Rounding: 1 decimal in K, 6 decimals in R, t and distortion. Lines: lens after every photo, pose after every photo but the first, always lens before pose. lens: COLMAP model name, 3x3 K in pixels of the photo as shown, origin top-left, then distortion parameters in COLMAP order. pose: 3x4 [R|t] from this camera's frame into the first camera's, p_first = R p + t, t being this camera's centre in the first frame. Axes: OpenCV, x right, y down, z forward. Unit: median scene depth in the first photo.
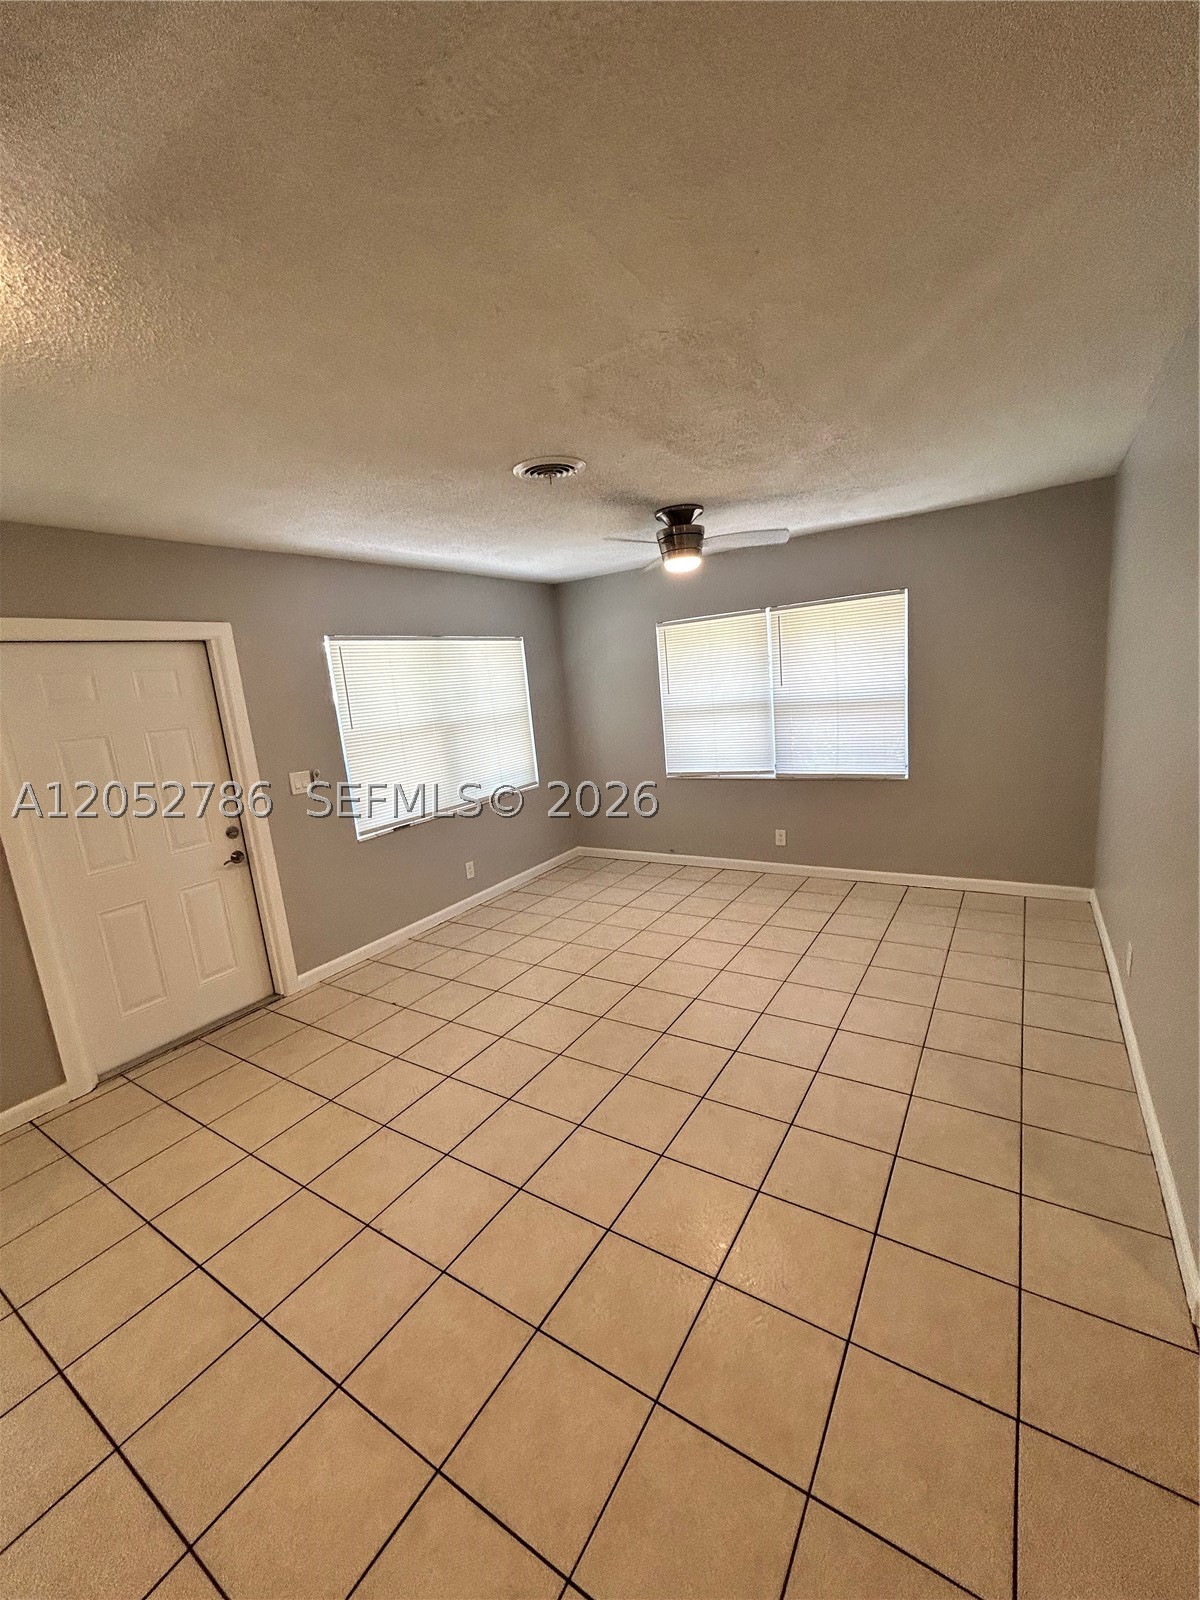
lens RADIAL K [[643.9, 0, 597.7], [0, 643.9, 797.5], [0, 0, 1]] dist [0.000039, 0.000517]
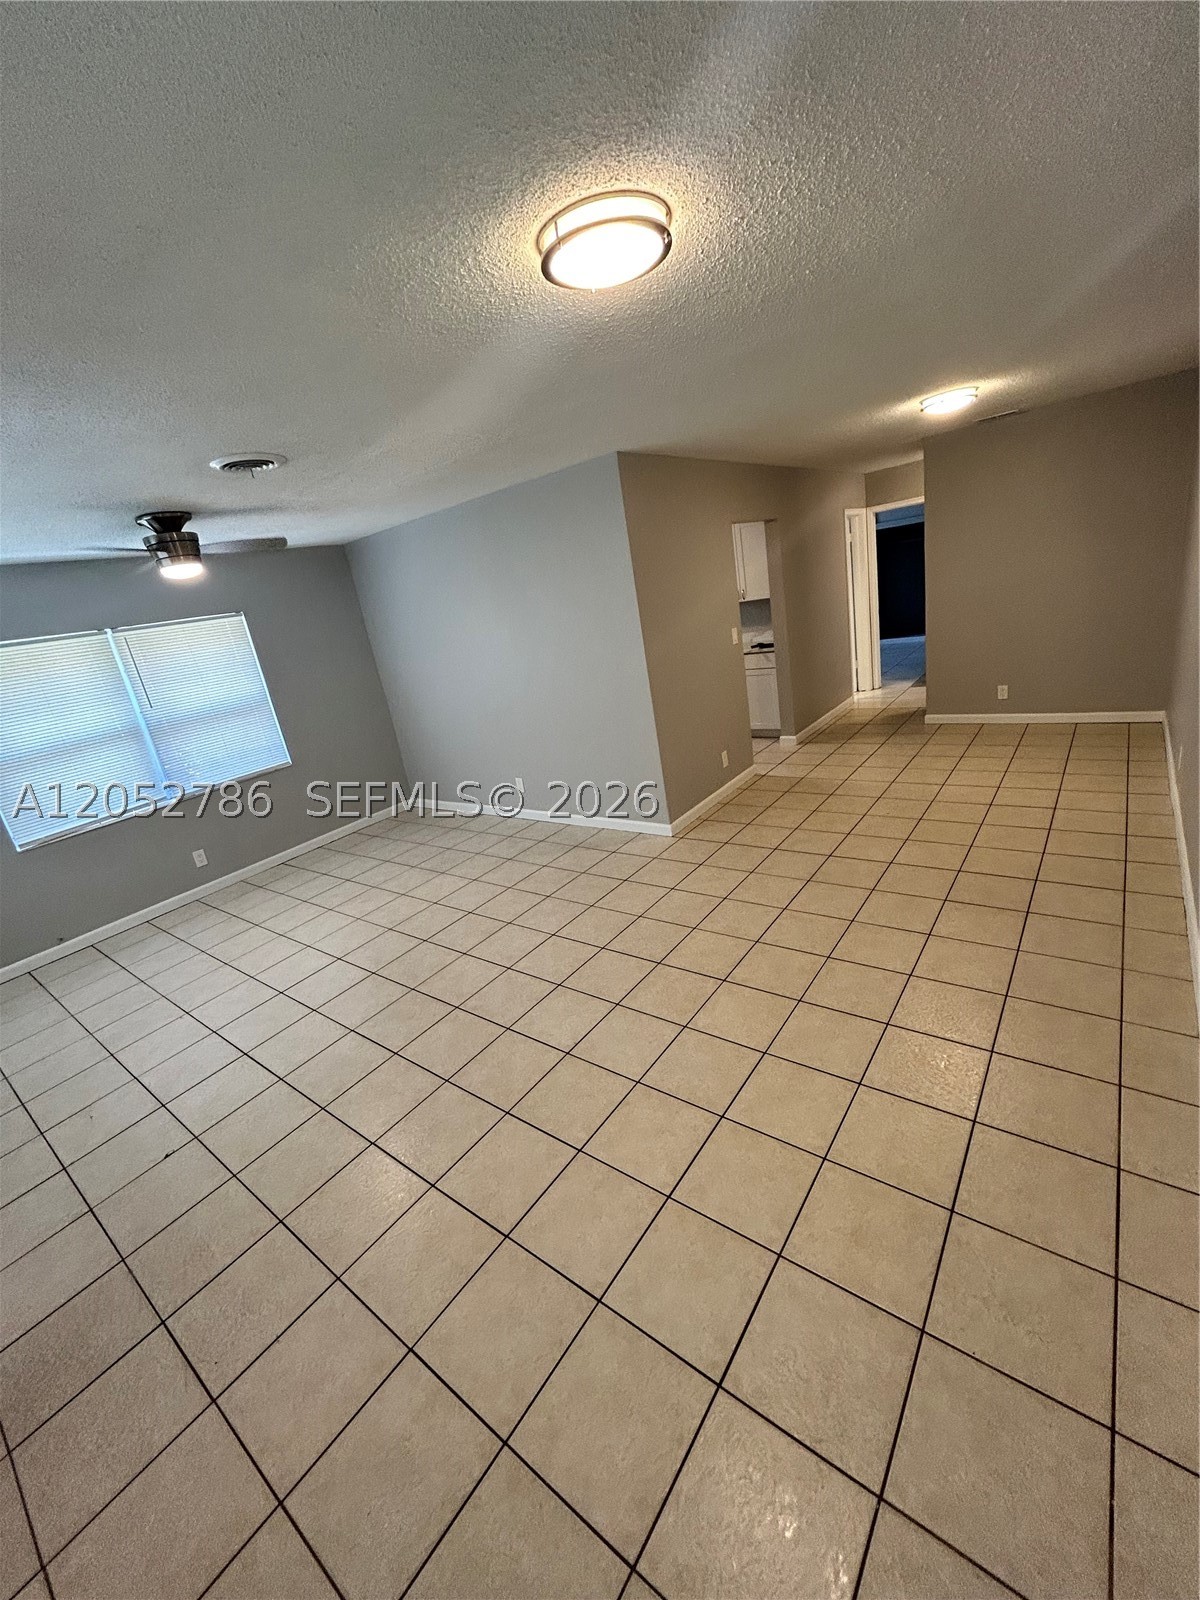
lens RADIAL K [[645.4, 0, 598.2], [0, 645.4, 798.4], [0, 0, 1]] dist [-0.000233, 0.000143]
pose [[0.089832, -0.233177, 0.968276, -0.781859], [0.330519, 0.924090, 0.191872, -0.013778], [-0.939515, 0.302797, 0.160082, 0.309363]]
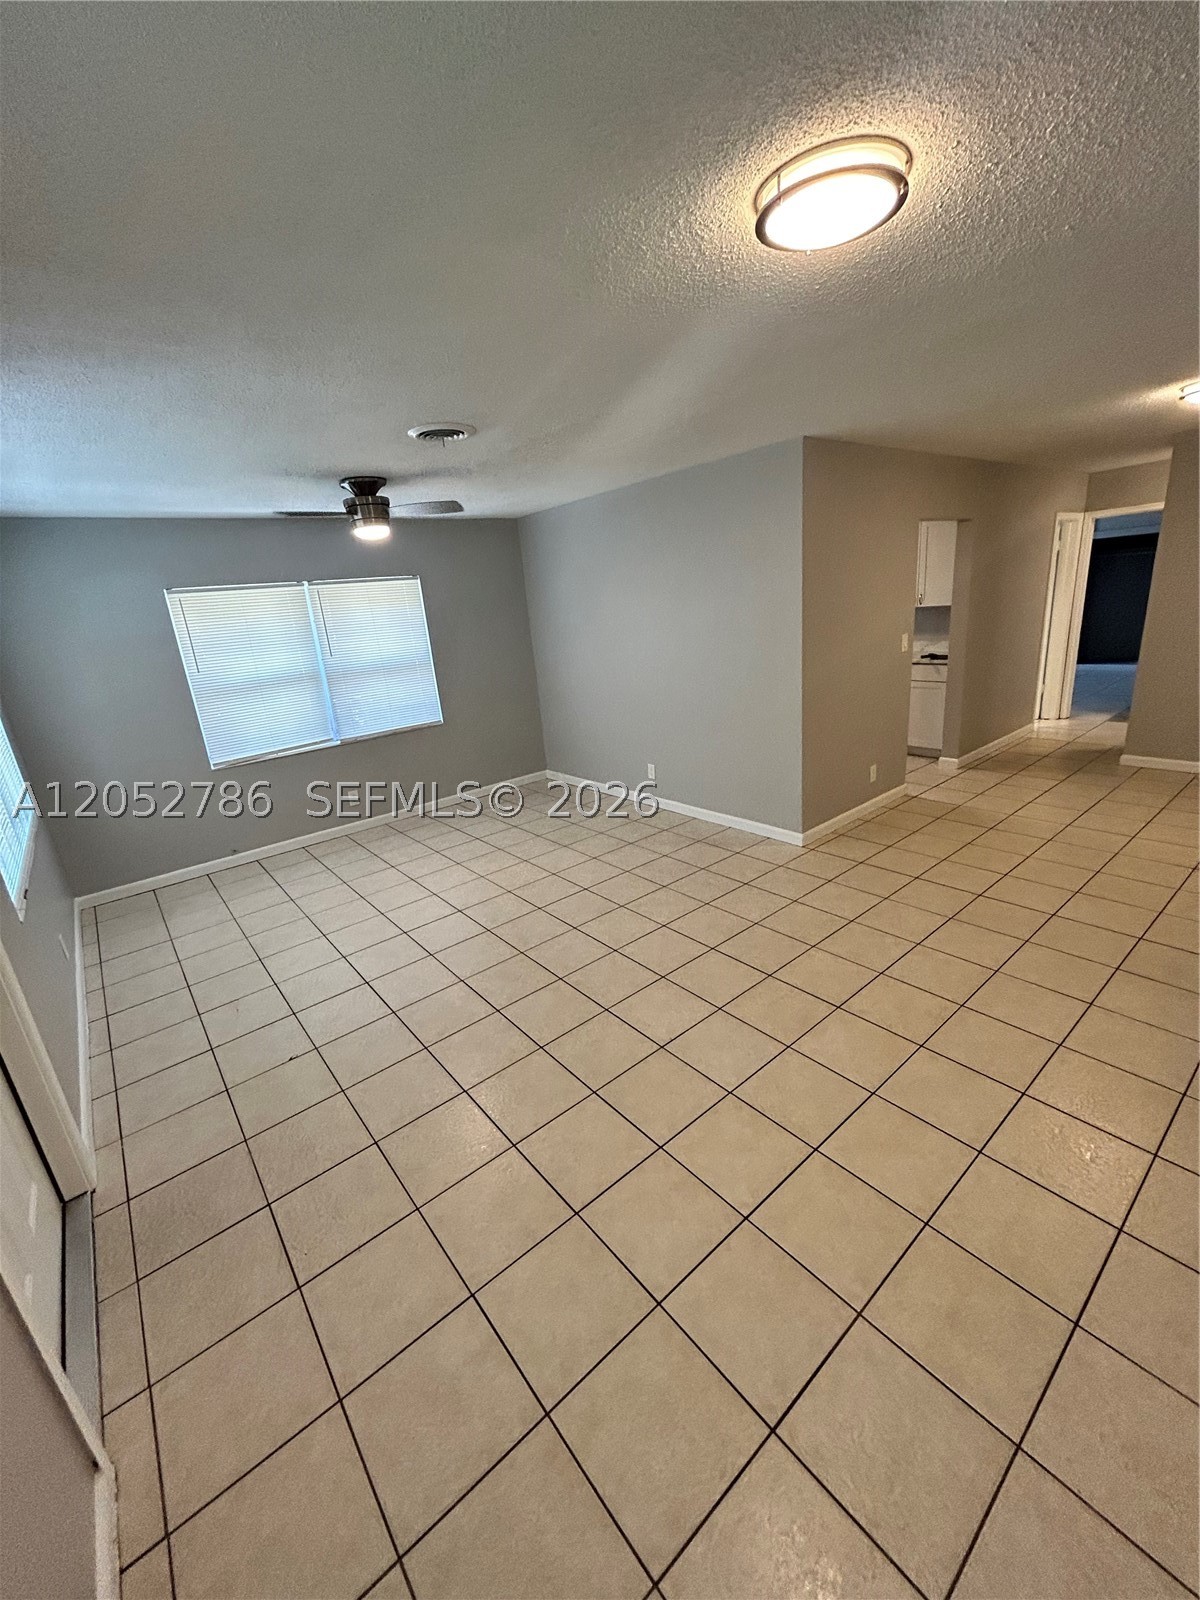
lens RADIAL K [[643.0, 0, 597.5], [0, 643.0, 801.7], [0, 0, 1]] dist [-0.001104, -0.000208]
pose [[0.310552, -0.225458, 0.923432, -0.767482], [0.228914, 0.960612, 0.157551, -0.010668], [-0.922581, 0.162459, 0.349931, 0.316922]]
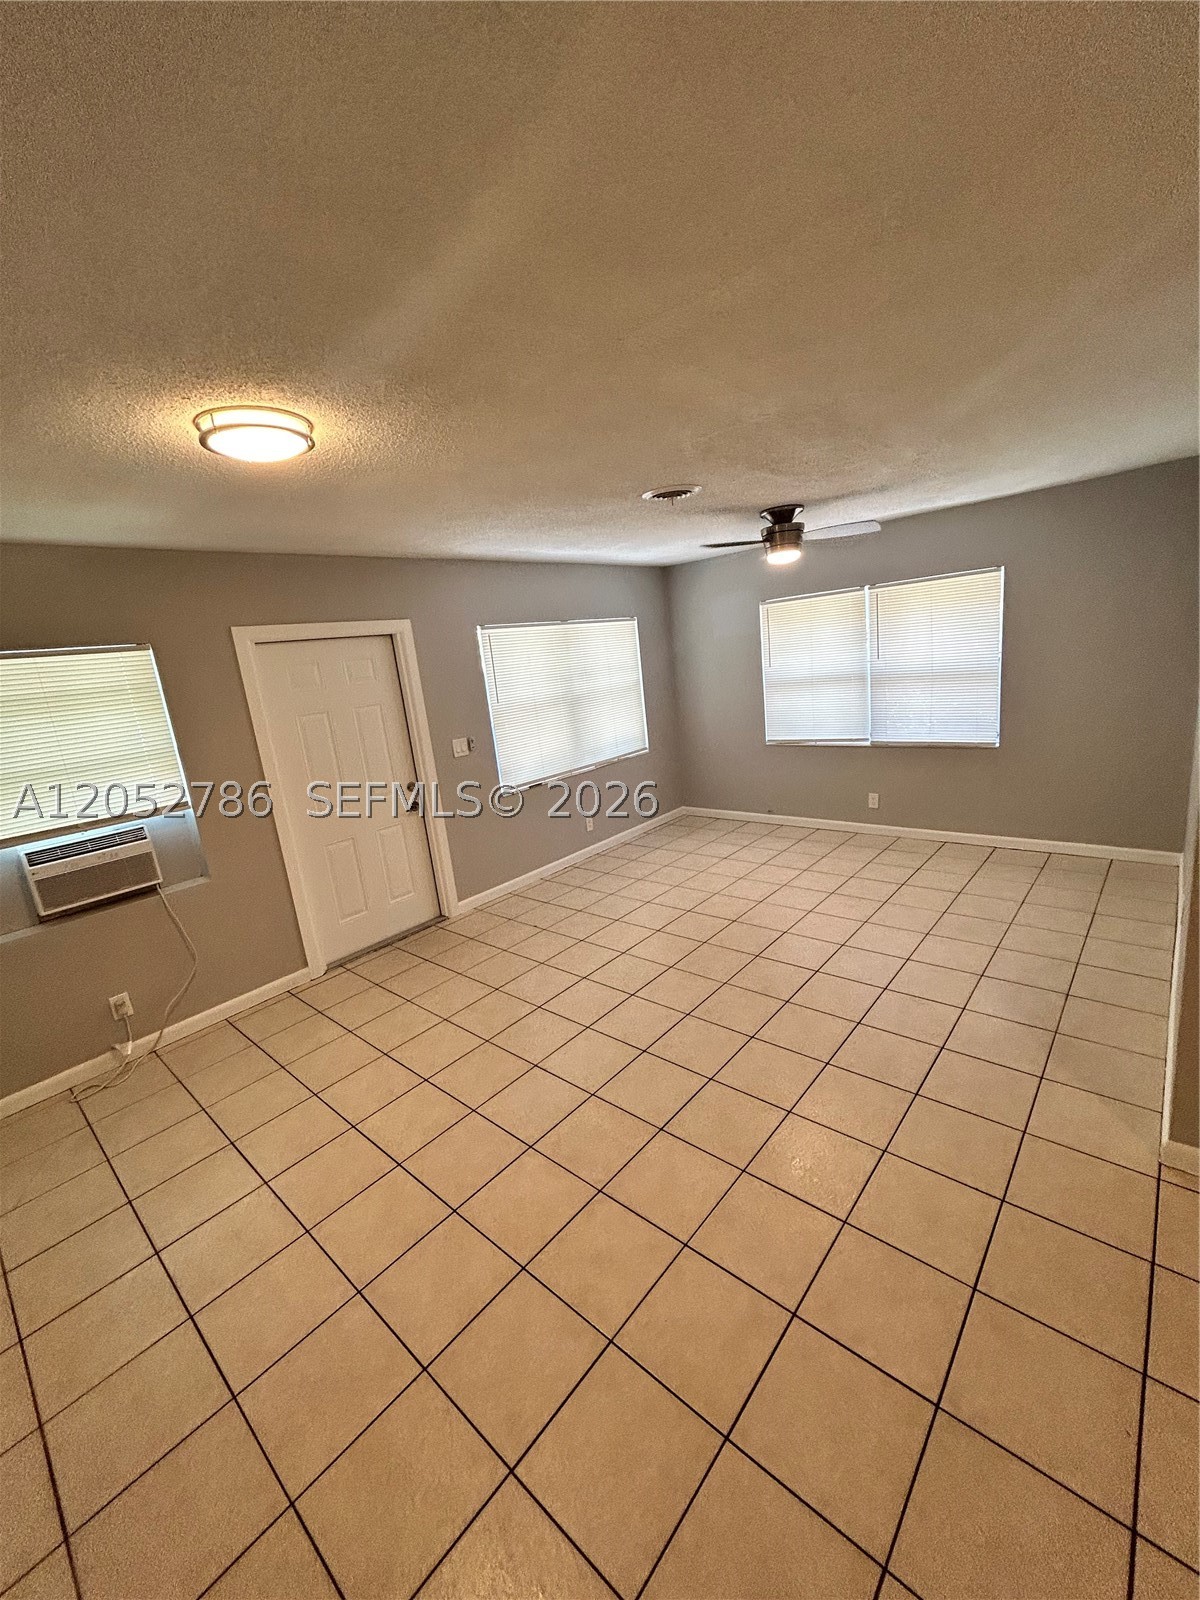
lens RADIAL K [[645.4, 0, 598.2], [0, 645.4, 798.4], [0, 0, 1]] dist [-0.000233, 0.000143]
pose [[0.988567, 0.017445, -0.149768, -0.012574], [-0.009021, 0.998348, 0.056741, 0.001863], [0.150510, -0.054741, 0.987092, -0.178859]]
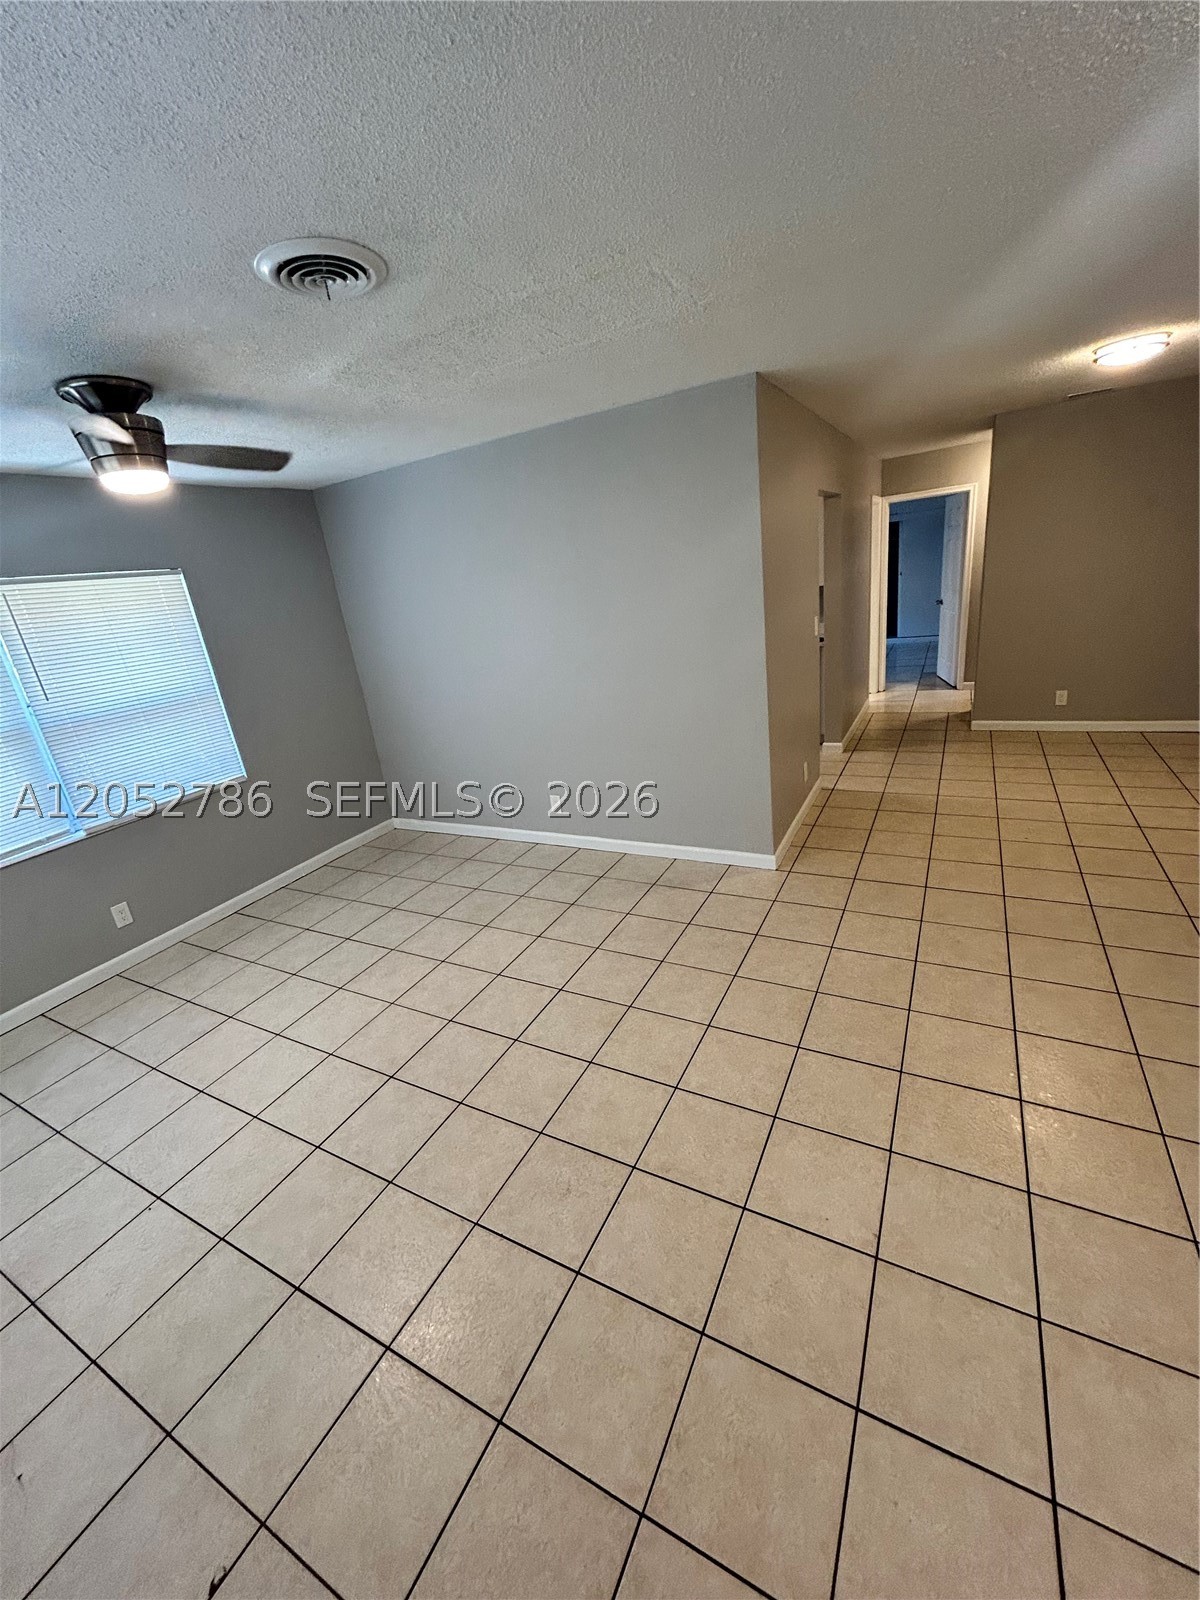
lens RADIAL K [[645.4, 0, 598.2], [0, 645.4, 798.4], [0, 0, 1]] dist [-0.000233, 0.000143]
pose [[-0.073491, -0.236094, 0.968947, -0.520728], [0.301472, 0.920862, 0.247243, -0.091981], [-0.950639, 0.310280, 0.003501, 0.609565]]
